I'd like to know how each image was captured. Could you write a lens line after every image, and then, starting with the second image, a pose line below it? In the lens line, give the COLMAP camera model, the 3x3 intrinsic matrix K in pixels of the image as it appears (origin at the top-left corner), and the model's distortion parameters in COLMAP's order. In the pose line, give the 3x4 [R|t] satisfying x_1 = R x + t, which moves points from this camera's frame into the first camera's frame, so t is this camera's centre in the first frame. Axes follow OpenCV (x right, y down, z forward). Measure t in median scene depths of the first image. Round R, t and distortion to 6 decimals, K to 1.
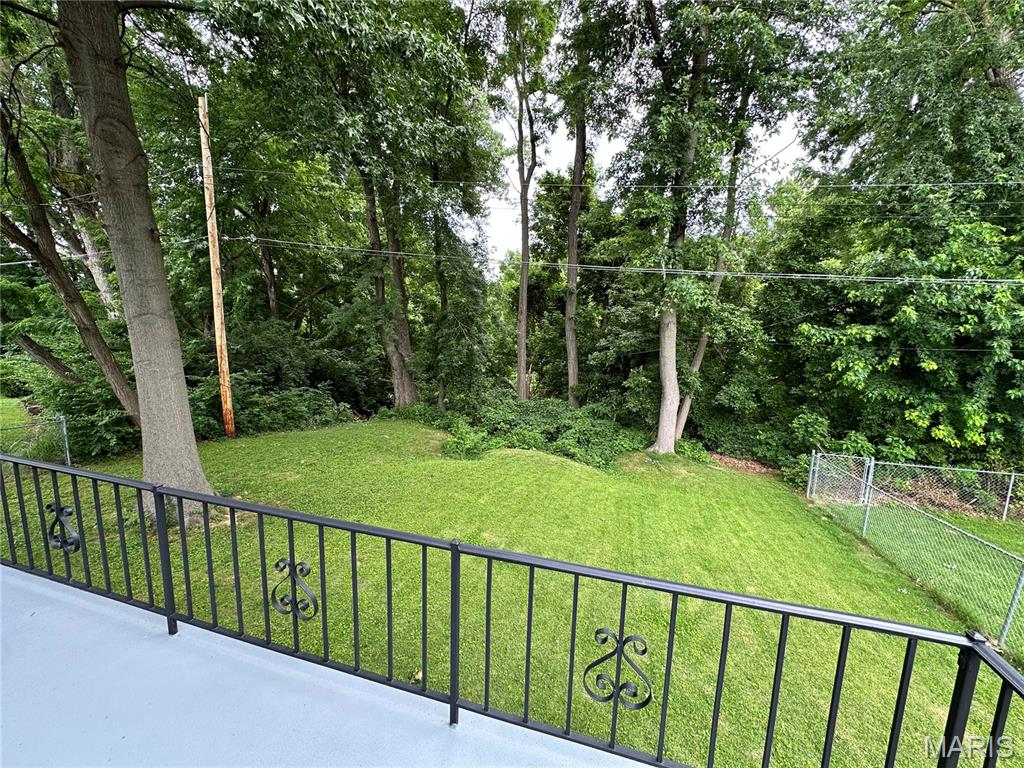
lens RADIAL K [[407.7, 0, 512.0], [0, 407.7, 384.0], [0, 0, 1]] dist [-0.002188, -0.000100]
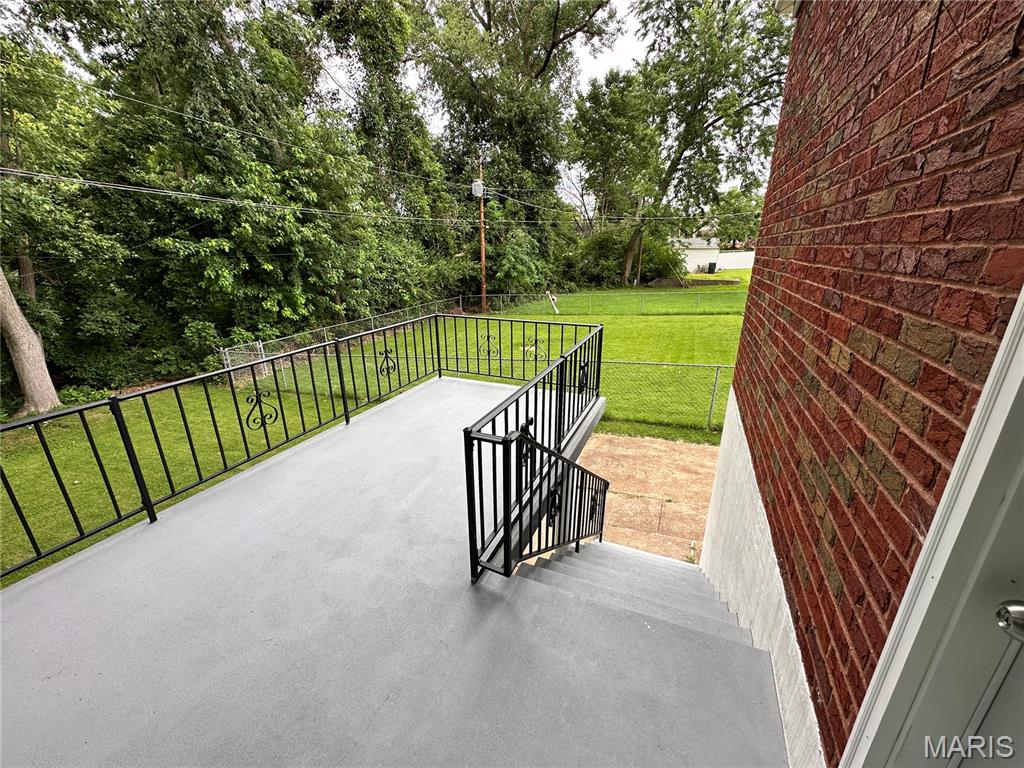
lens RADIAL K [[407.7, 0, 512.0], [0, 407.7, 384.0], [0, 0, 1]] dist [-0.002188, -0.000100]
pose [[0.130778, -0.346334, 0.928951, -0.317870], [0.154851, 0.932634, 0.325907, 0.003671], [-0.979244, 0.101228, 0.175598, -0.049115]]
